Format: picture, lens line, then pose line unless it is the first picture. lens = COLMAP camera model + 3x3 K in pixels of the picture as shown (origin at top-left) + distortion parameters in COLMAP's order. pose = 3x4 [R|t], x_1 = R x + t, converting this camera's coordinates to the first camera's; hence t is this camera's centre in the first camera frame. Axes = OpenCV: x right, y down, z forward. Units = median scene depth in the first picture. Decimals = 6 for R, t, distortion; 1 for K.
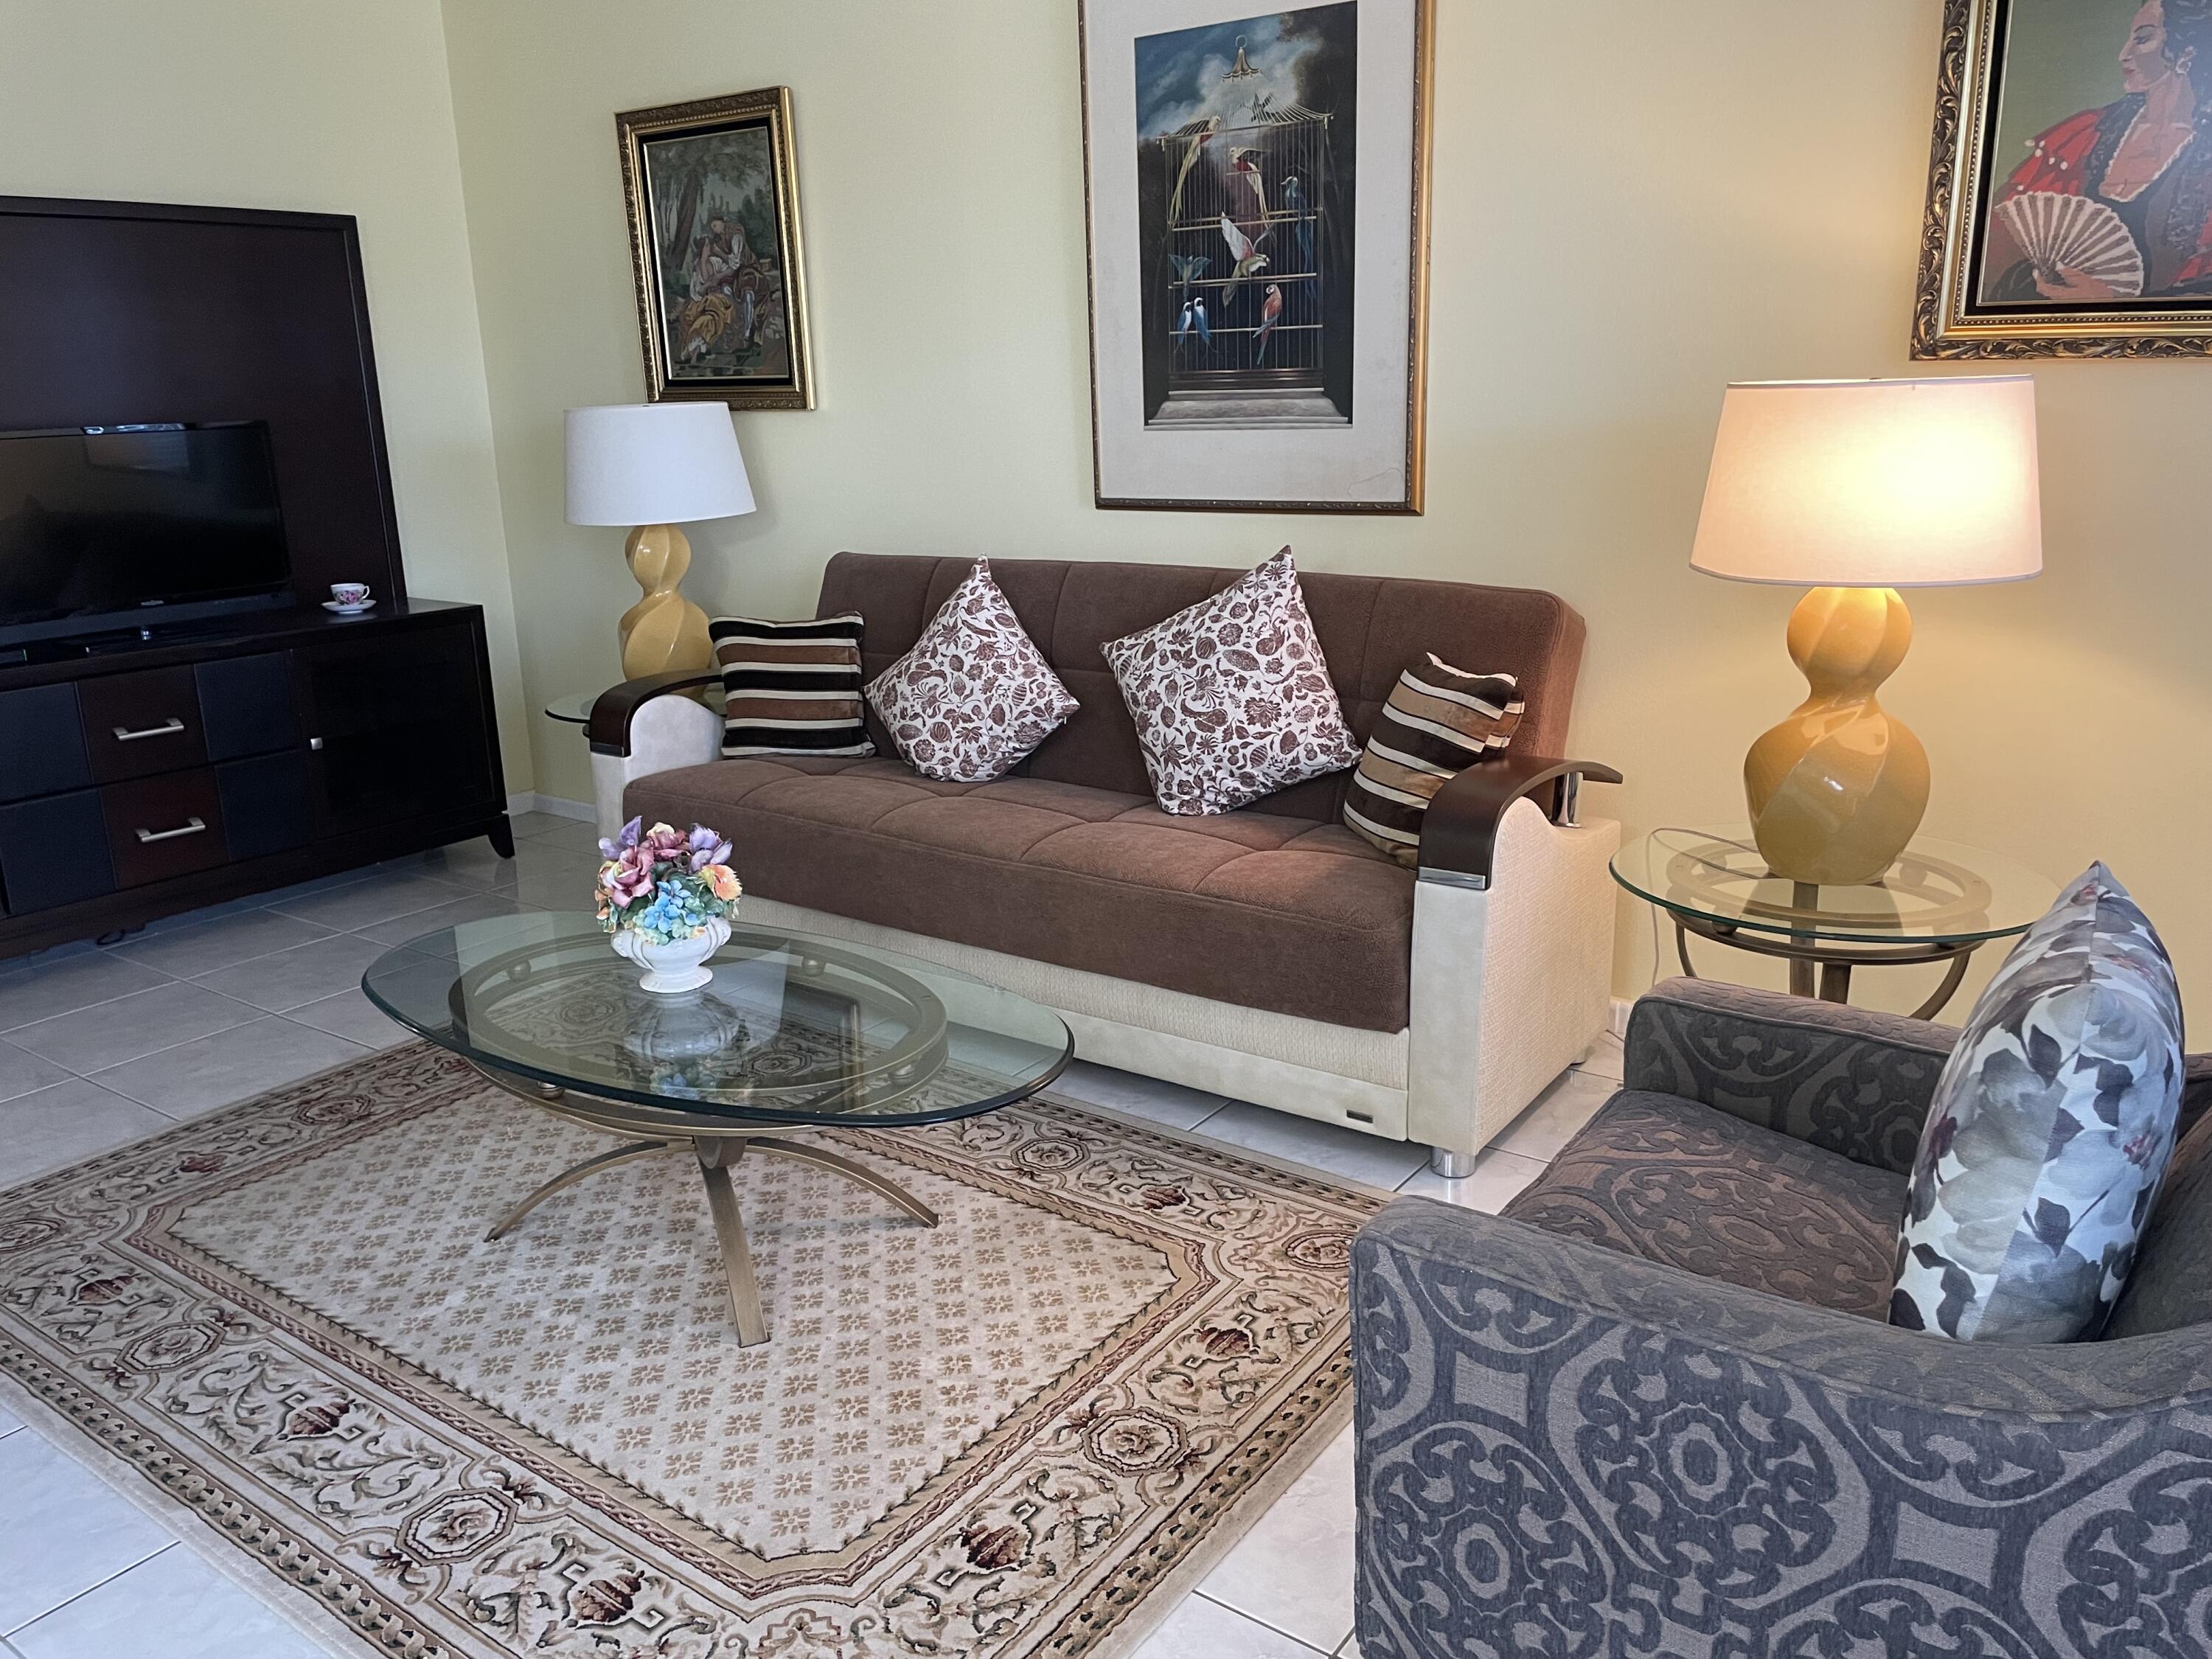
lens RADIAL K [[1672.6, 0, 1090.7], [0, 1672.6, 843.6], [0, 0, 1]] dist [0.082029, -0.108827]
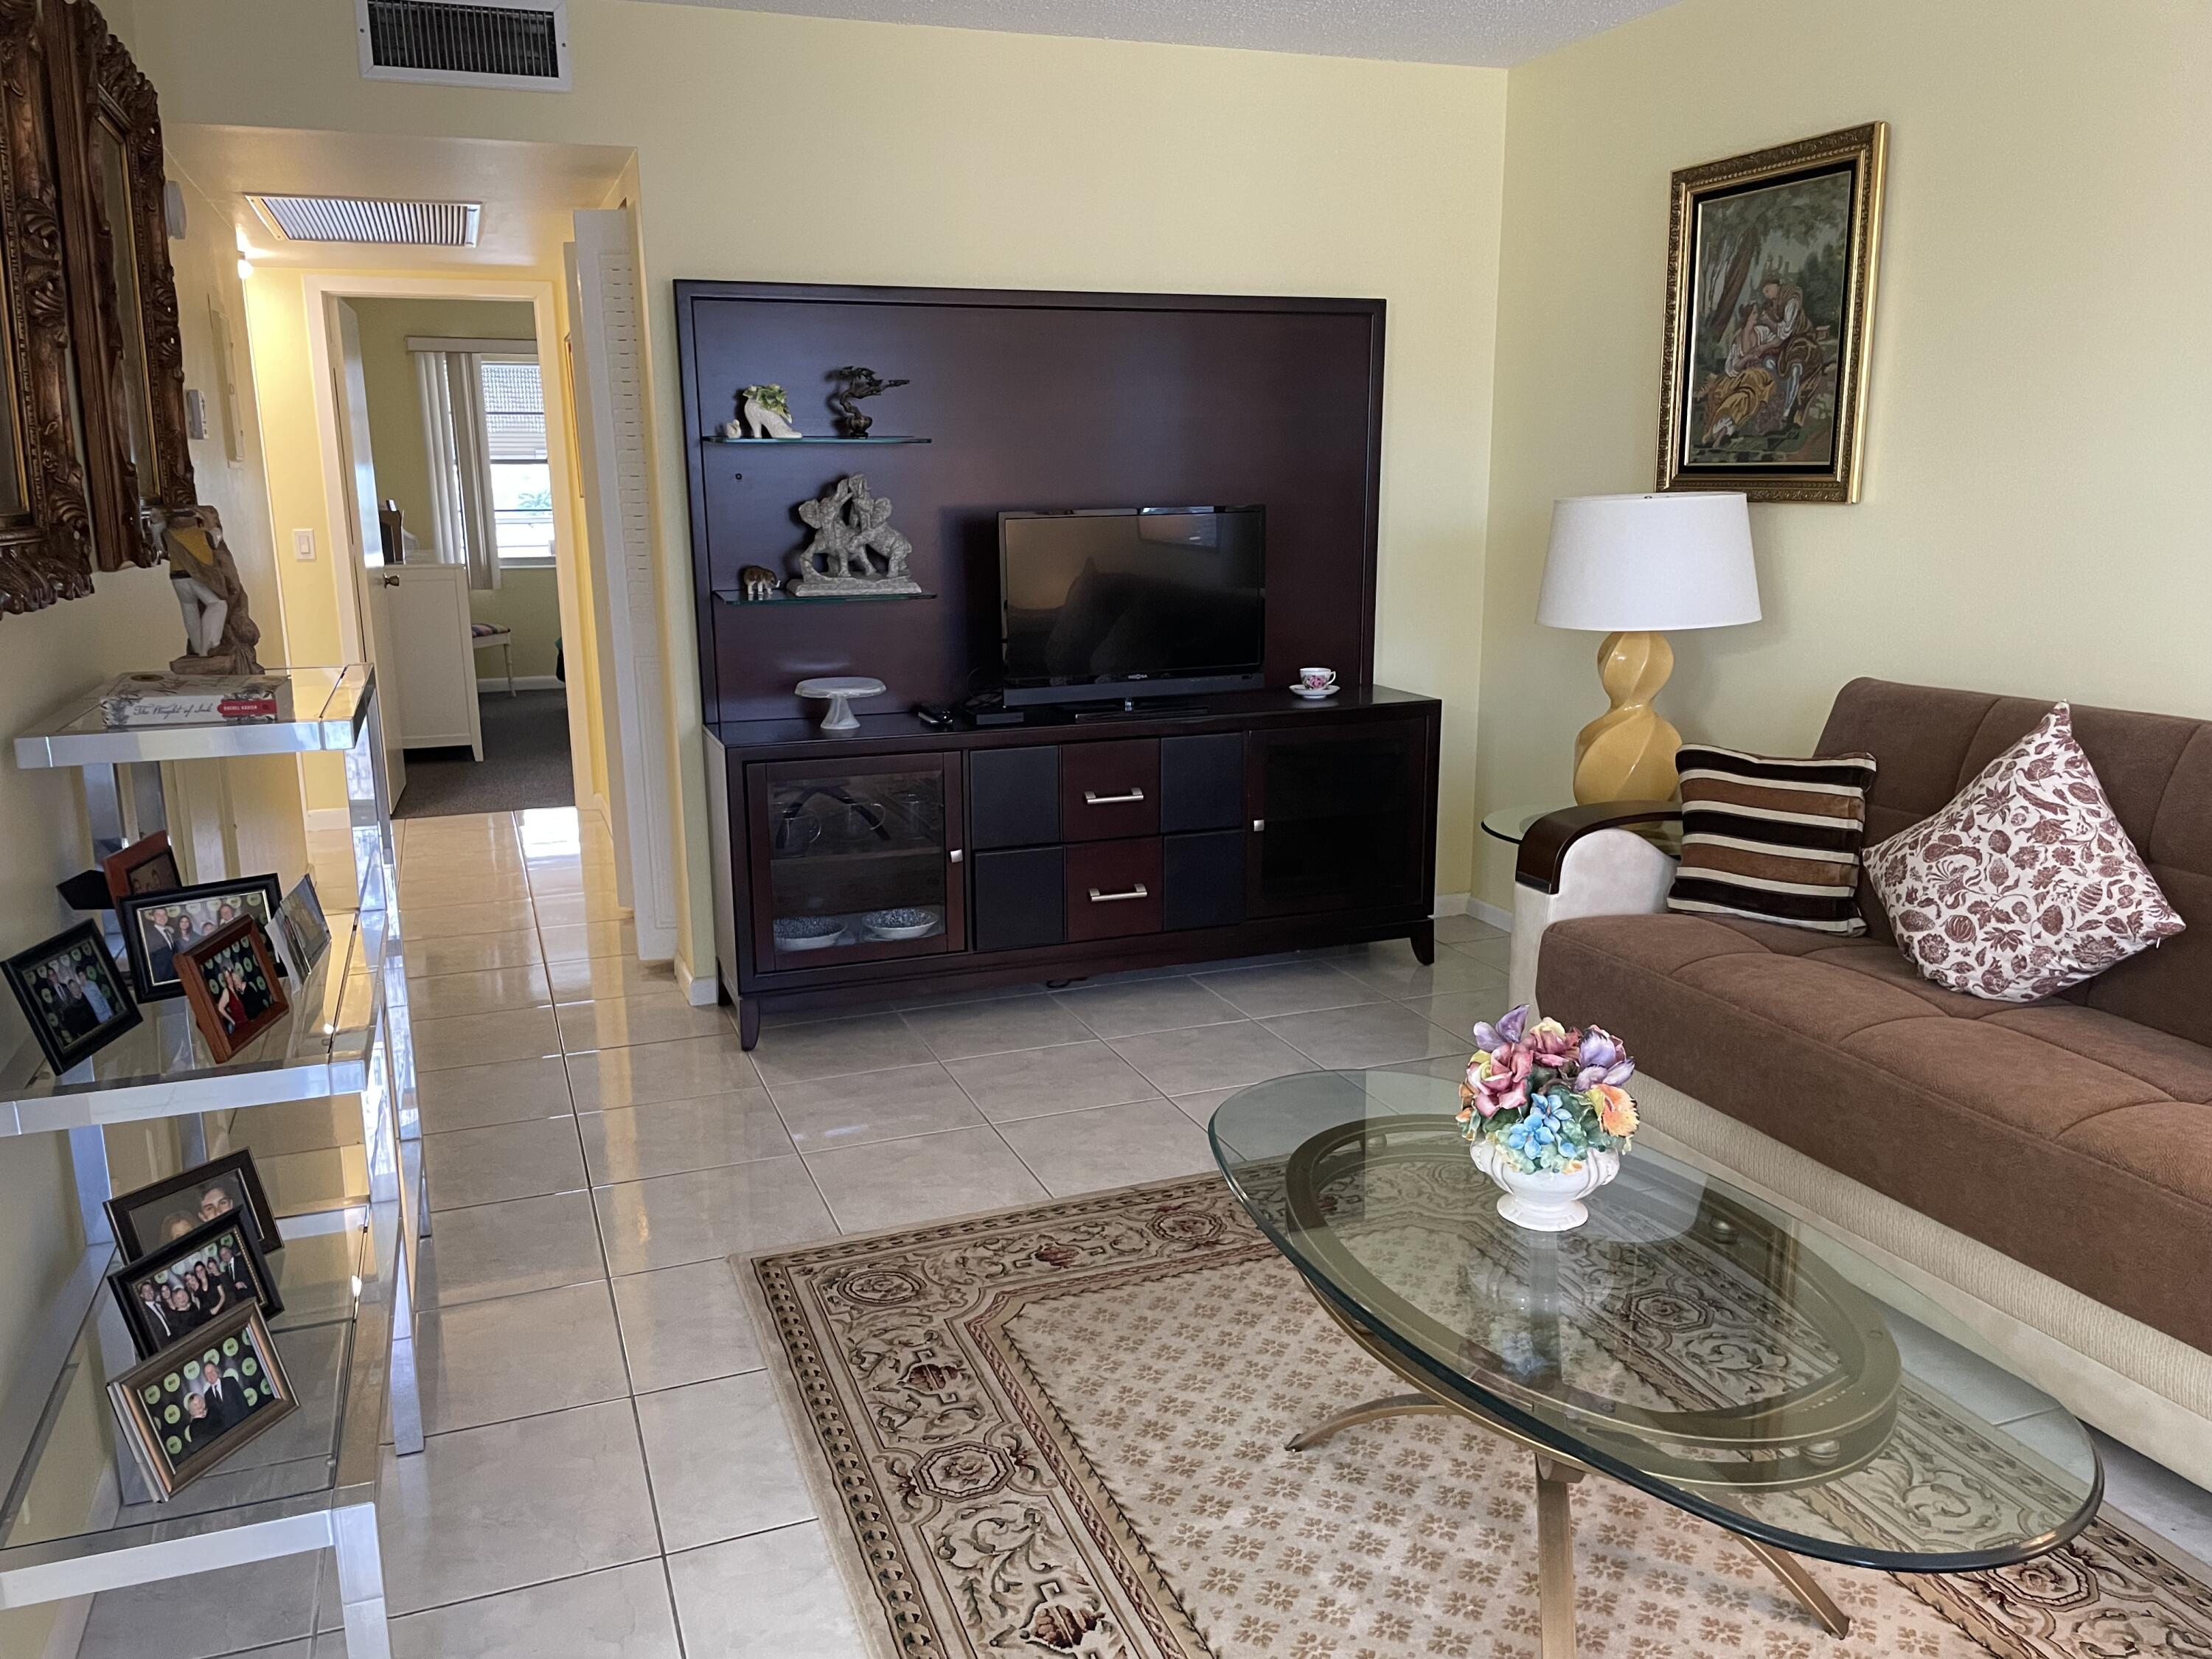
lens RADIAL K [[1672.6, 0, 1093.3], [0, 1672.6, 842.5], [0, 0, 1]] dist [0.082029, -0.108827]
pose [[0.835475, 0.135244, -0.532626, -0.017790], [-0.156939, 0.987598, 0.004597, -0.059497], [0.526642, 0.079750, 0.846338, 0.174634]]
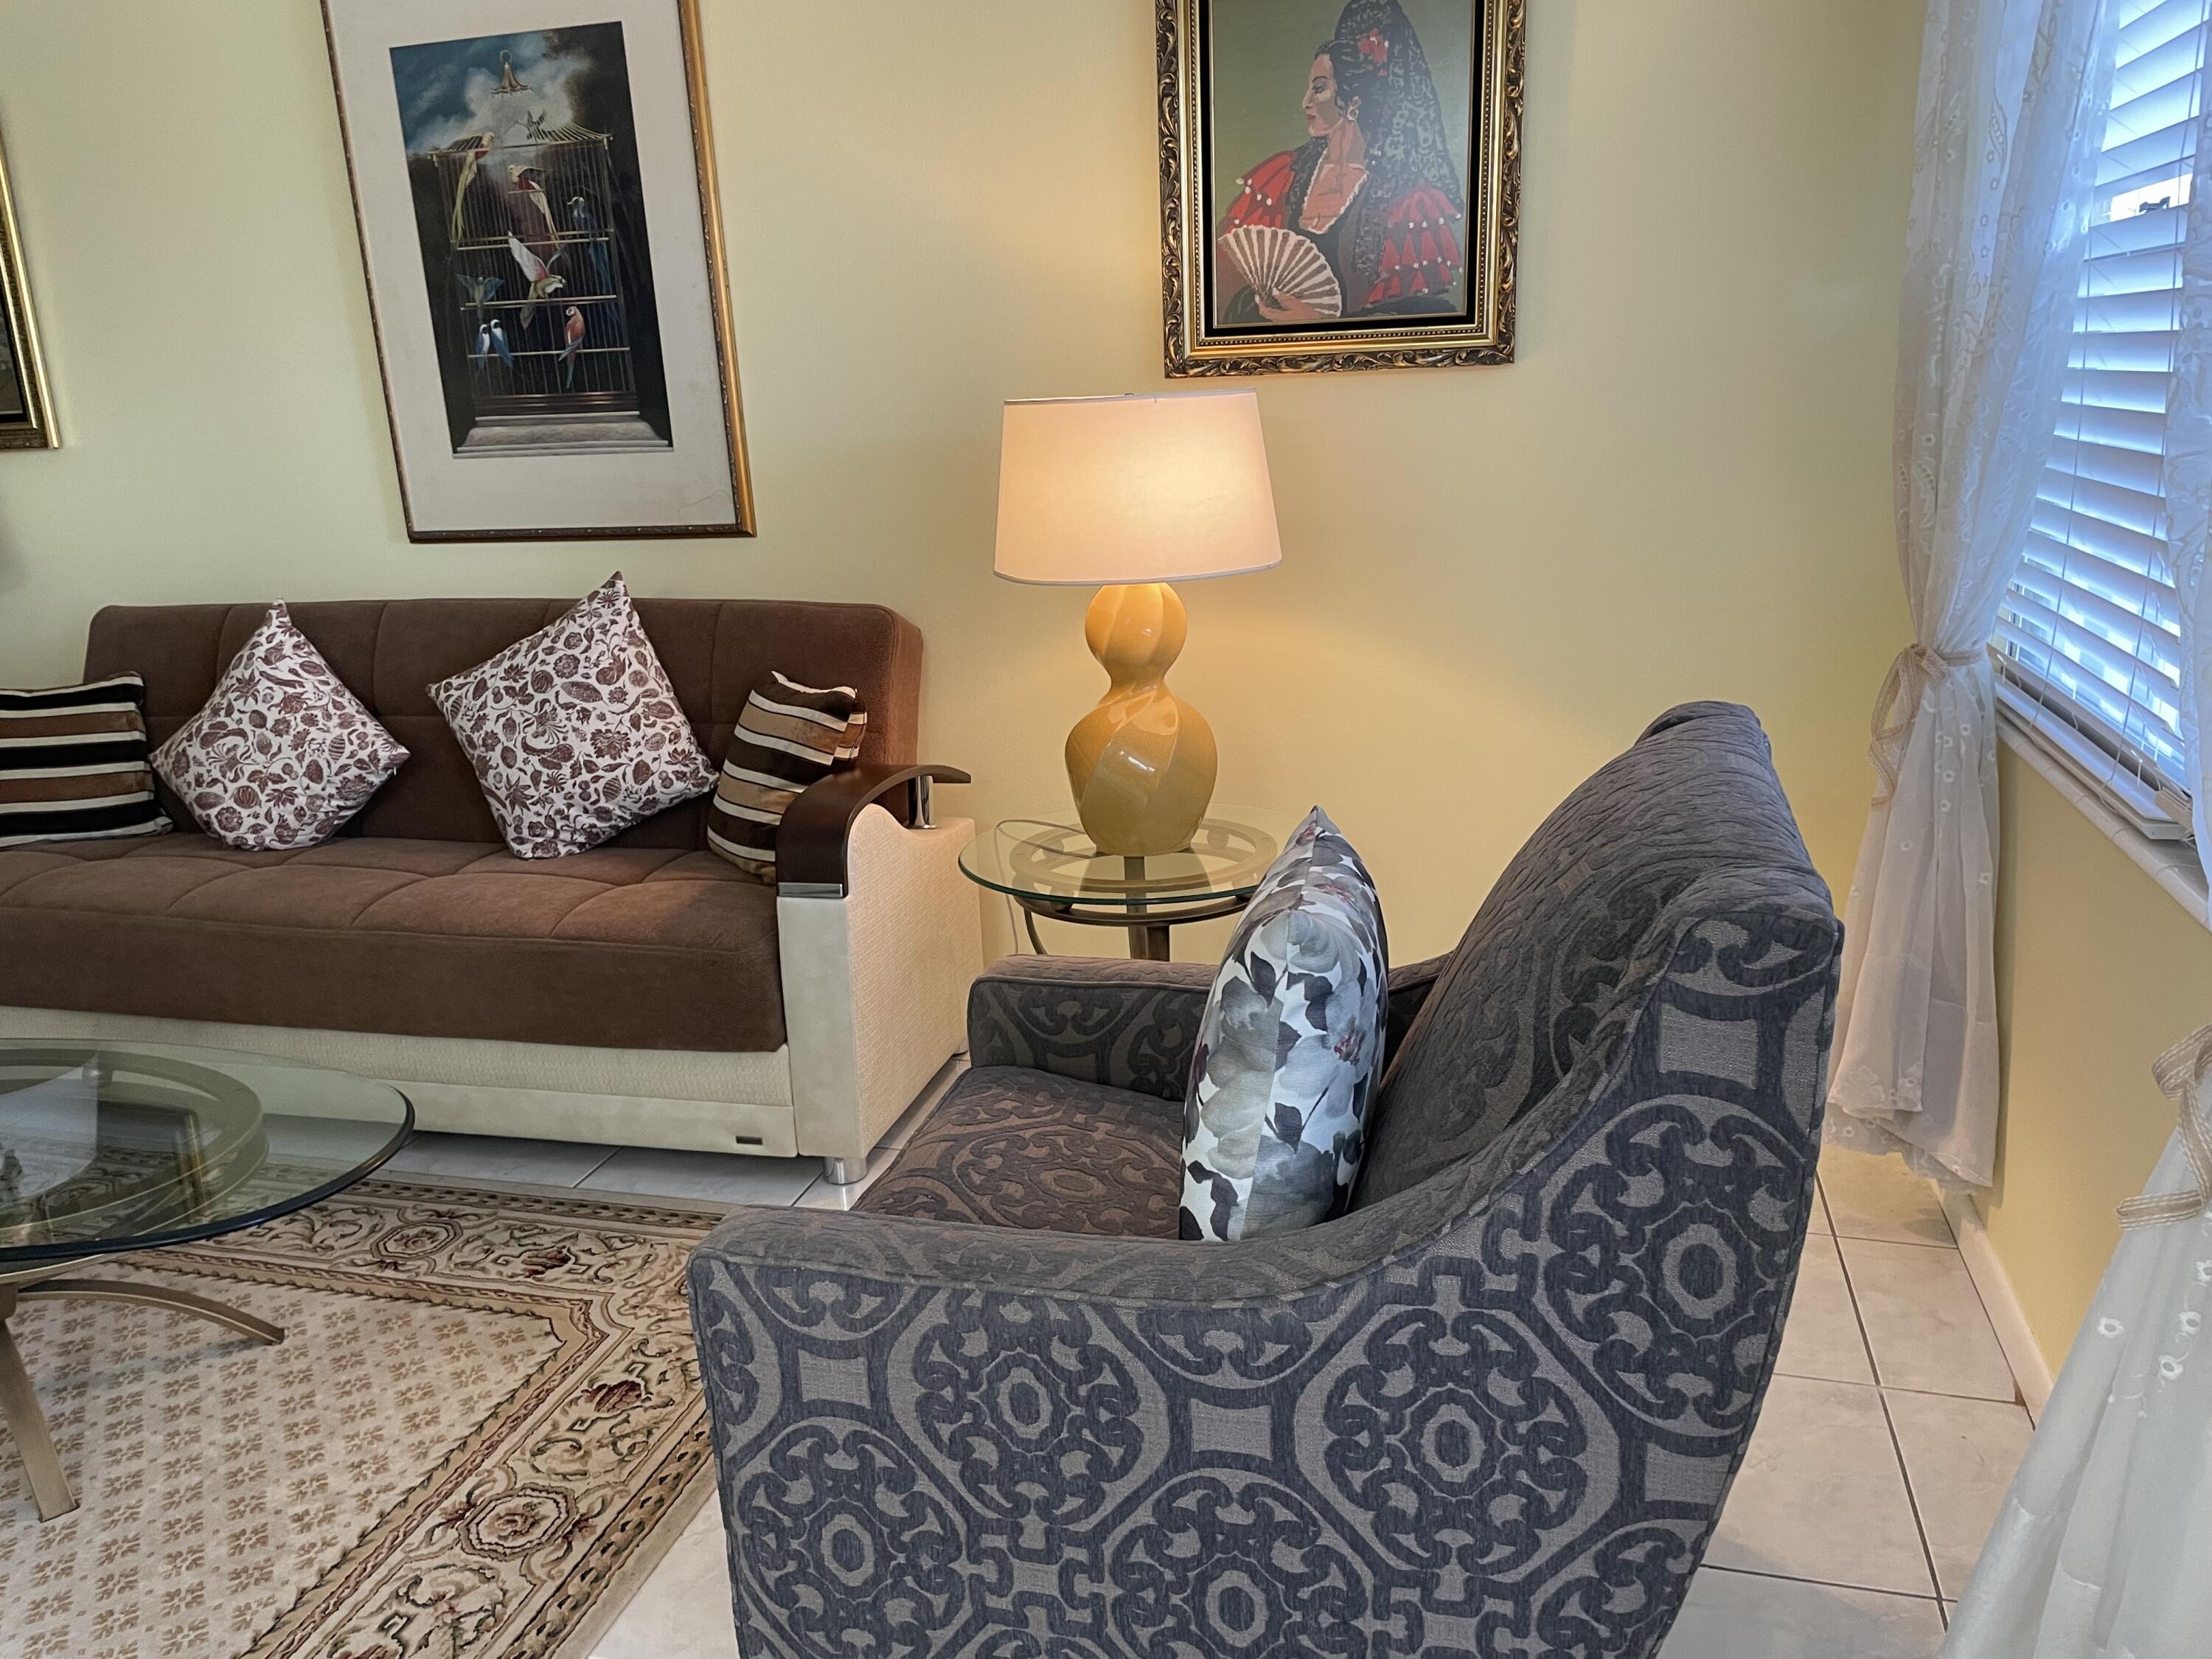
lens RADIAL K [[1672.6, 0, 1092.2], [0, 1672.6, 844.8], [0, 0, 1]] dist [0.082029, -0.108827]
pose [[0.937611, -0.107298, 0.330715, 0.040665], [0.112494, 0.993646, 0.003450, 0.008603], [-0.328984, 0.033969, 0.943724, -0.009603]]
